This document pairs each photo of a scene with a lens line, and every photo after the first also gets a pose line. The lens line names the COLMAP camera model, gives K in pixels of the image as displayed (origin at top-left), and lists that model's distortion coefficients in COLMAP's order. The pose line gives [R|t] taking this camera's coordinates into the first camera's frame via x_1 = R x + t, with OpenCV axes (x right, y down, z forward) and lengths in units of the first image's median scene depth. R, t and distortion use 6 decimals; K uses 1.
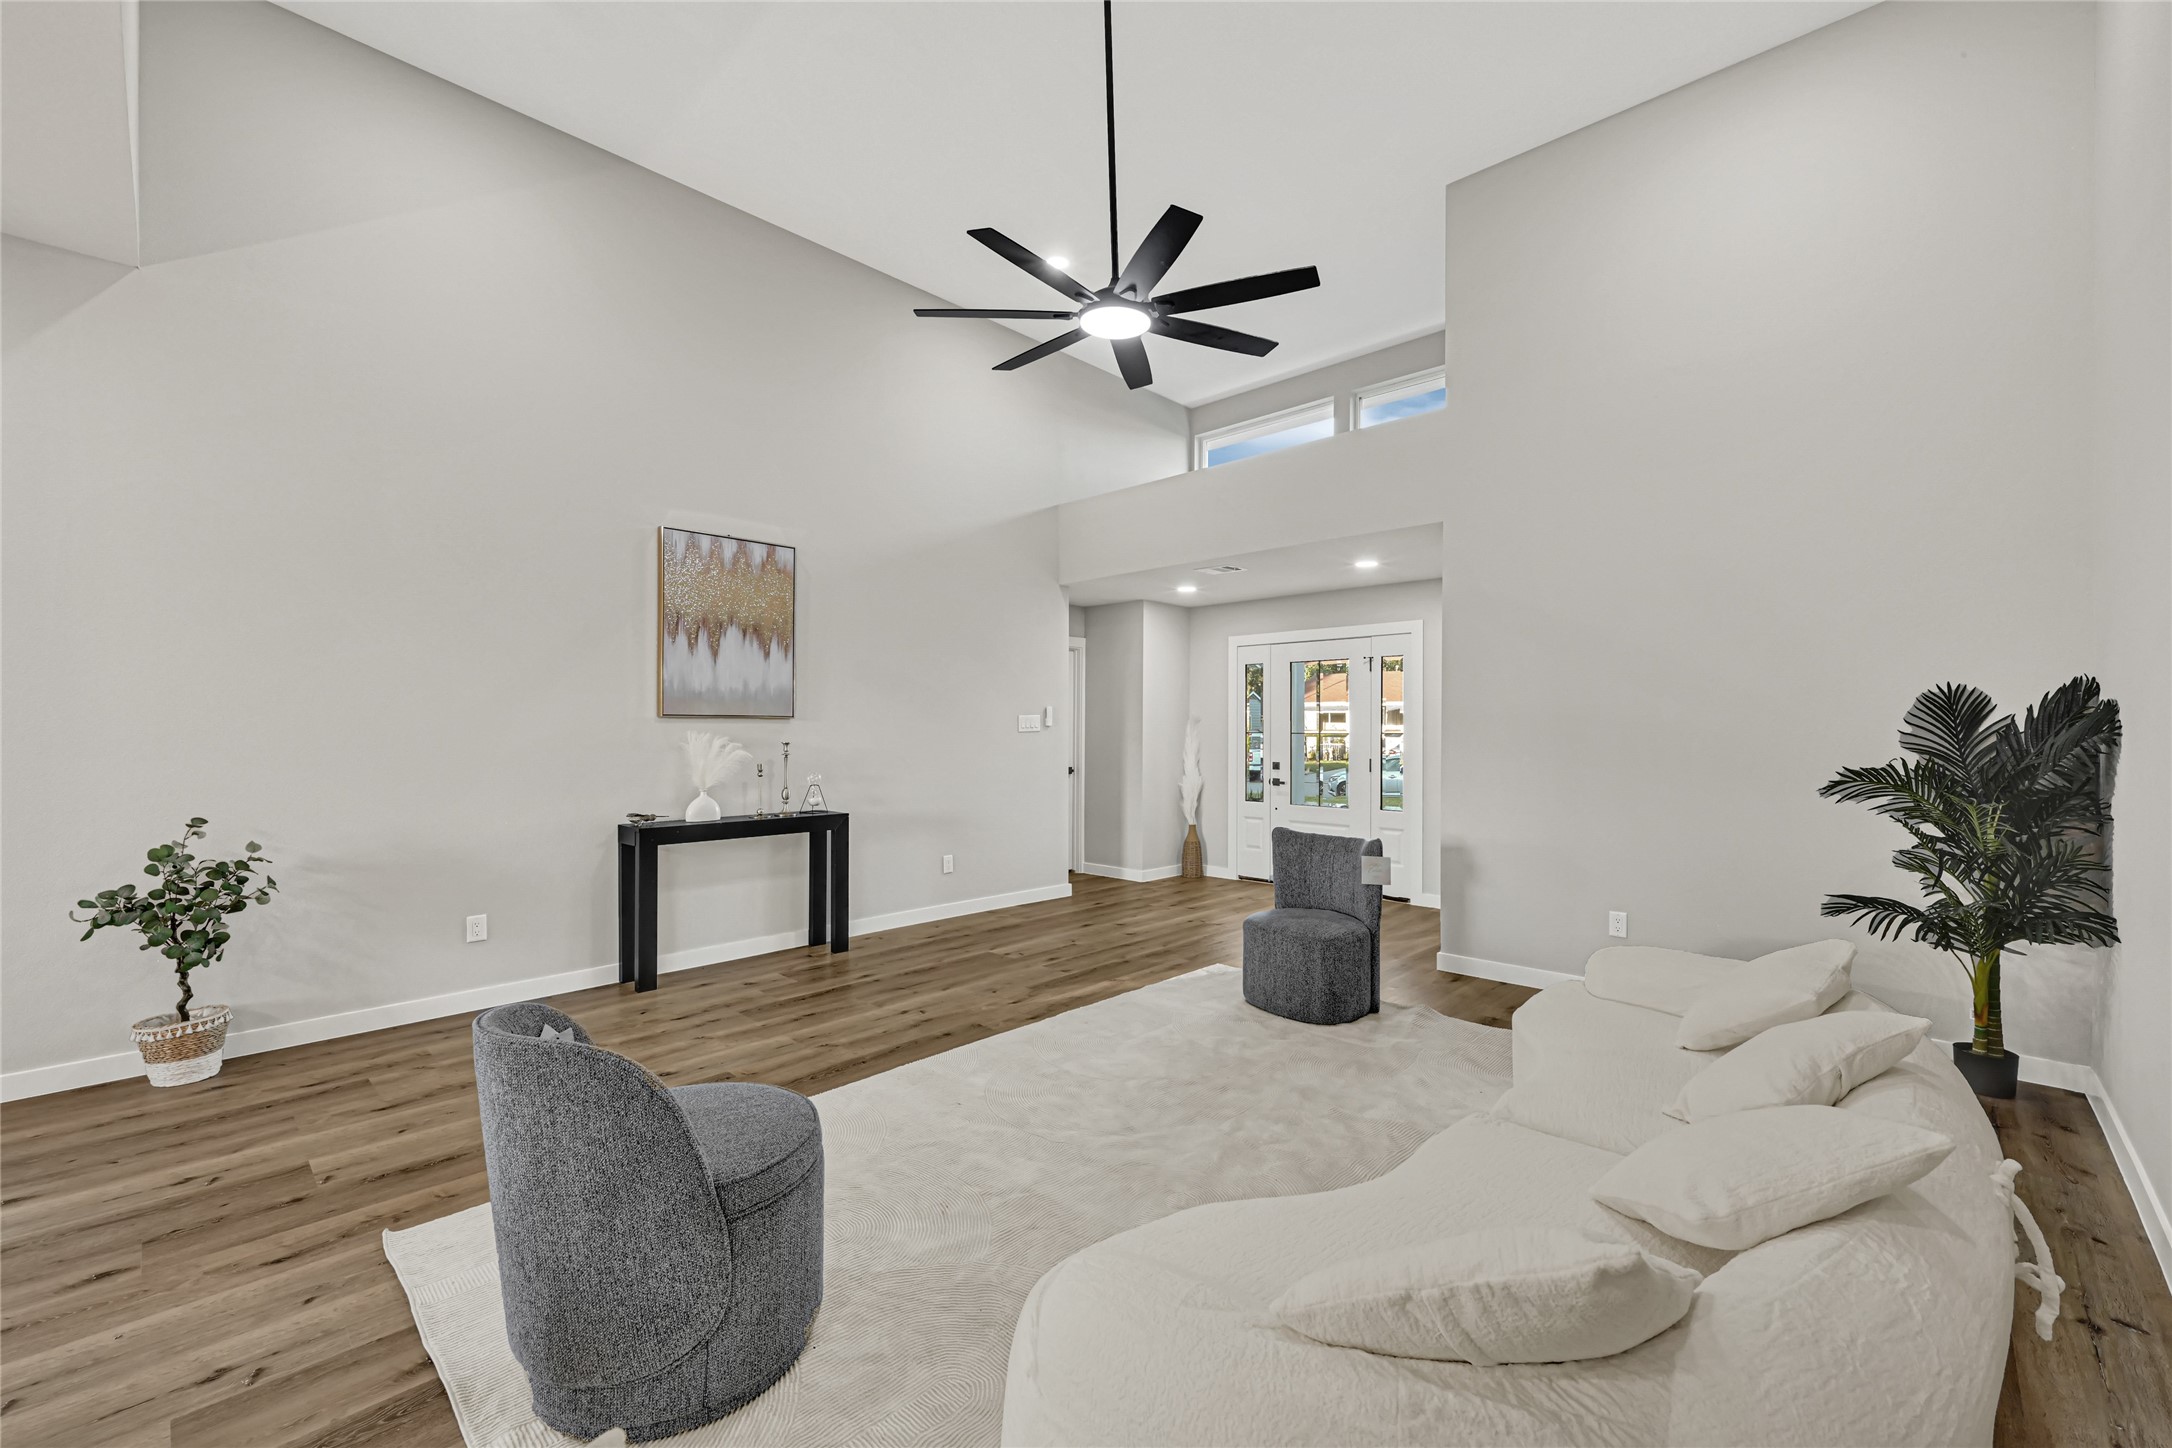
lens RADIAL K [[876.2, 0, 1085.2], [0, 876.2, 729.2], [0, 0, 1]] dist [-0.001533, 0.001067]
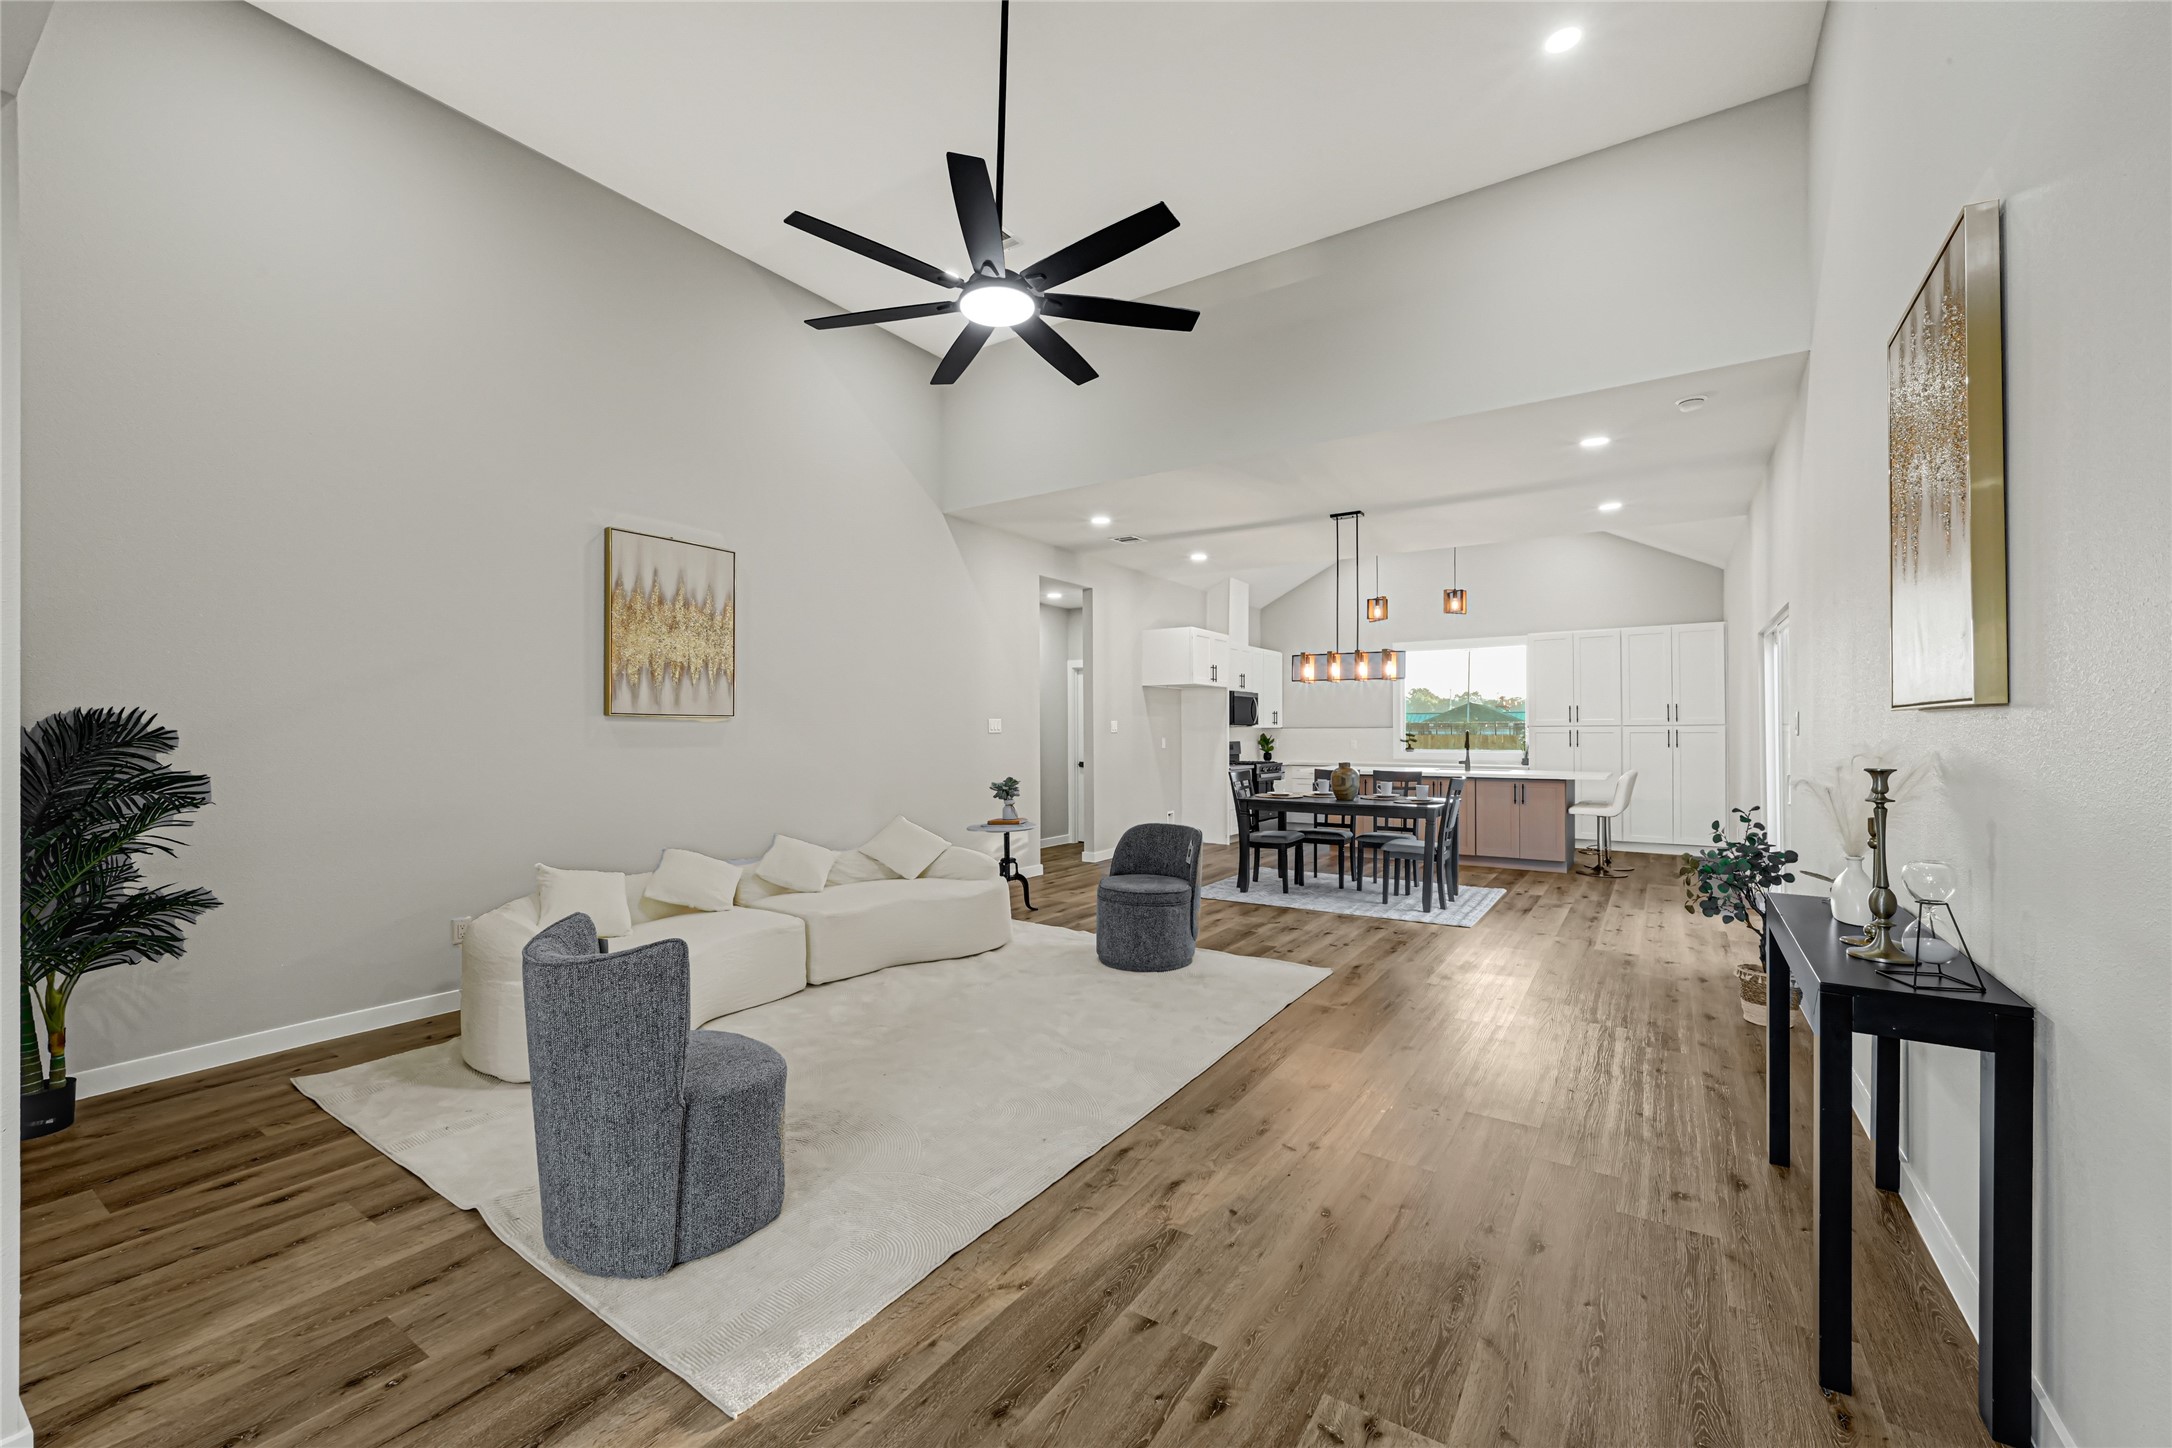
lens RADIAL K [[869.9, 0, 1093.5], [0, 869.9, 737.1], [0, 0, 1]] dist [0.003881, 0.000112]
pose [[-0.982982, 0.001274, -0.183700, 0.054199], [0.000323, 0.999986, 0.005206, -0.000718], [0.183704, 0.005058, -0.982969, 0.999158]]
